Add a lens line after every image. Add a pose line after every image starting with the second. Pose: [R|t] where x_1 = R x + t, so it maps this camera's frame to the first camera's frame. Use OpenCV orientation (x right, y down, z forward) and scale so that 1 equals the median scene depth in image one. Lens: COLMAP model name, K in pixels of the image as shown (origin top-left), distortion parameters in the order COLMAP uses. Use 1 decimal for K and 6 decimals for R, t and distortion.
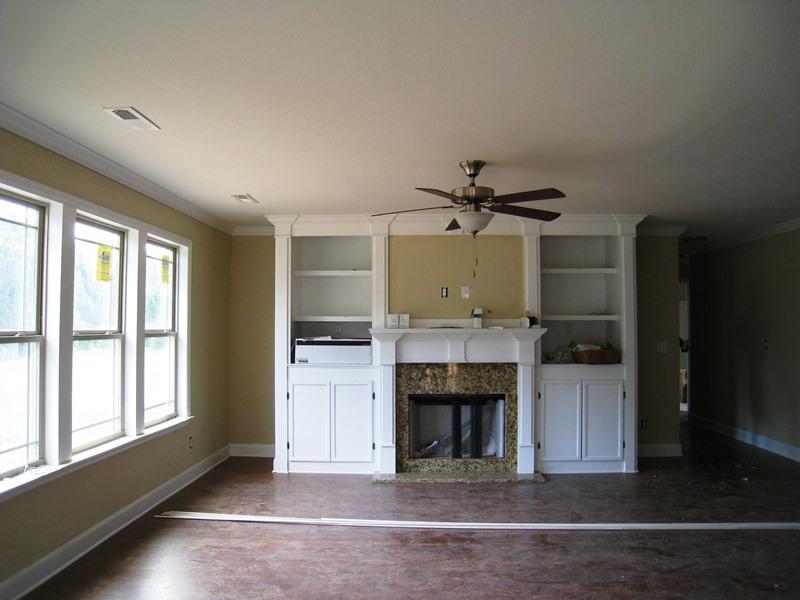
lens RADIAL K [[652.6, 0, 399.6], [0, 652.6, 294.0], [0, 0, 1]] dist [-0.128997, 0.004519]
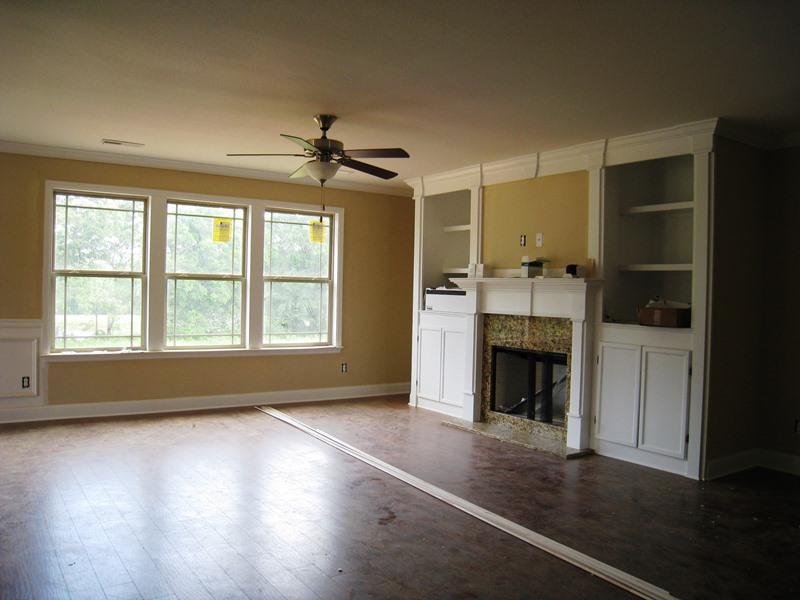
lens RADIAL K [[652.6, 0, 399.6], [0, 652.6, 294.0], [0, 0, 1]] dist [-0.128997, 0.004519]
pose [[0.588862, 0.021046, -0.807959, 0.731365], [0.013241, 0.999276, 0.035680, 0.039218], [0.808125, -0.031709, 0.588157, 0.308634]]
